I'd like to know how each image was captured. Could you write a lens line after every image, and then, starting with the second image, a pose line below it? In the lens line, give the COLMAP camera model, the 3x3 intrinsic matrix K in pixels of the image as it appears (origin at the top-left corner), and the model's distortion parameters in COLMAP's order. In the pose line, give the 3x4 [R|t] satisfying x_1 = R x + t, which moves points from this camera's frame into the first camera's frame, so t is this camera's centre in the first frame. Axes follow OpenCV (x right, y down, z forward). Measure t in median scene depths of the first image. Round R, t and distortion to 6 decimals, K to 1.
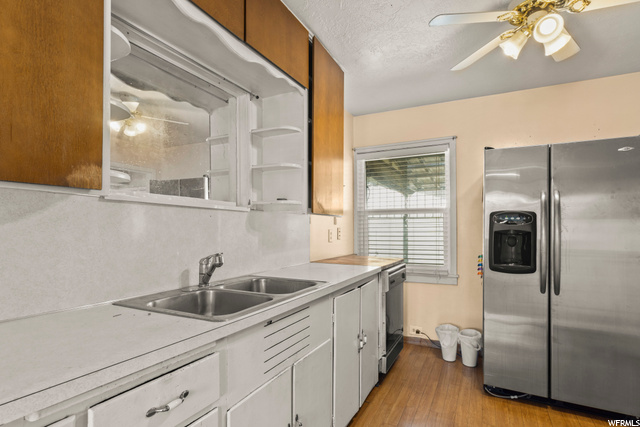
lens RADIAL K [[341.0, 0, 319.7], [0, 341.0, 227.4], [0, 0, 1]] dist [-0.001346, 0.000189]
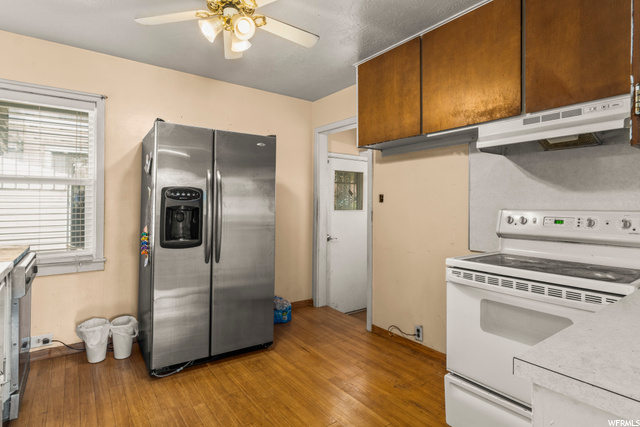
lens RADIAL K [[338.6, 0, 319.4], [0, 338.6, 204.8], [0, 0, 1]] dist [0.027423, -0.000846]
pose [[0.469379, 0.000450, 0.882997, -0.142922], [-0.005713, 0.999980, 0.002528, -0.000246], [-0.882979, -0.006231, 0.469372, 0.154883]]
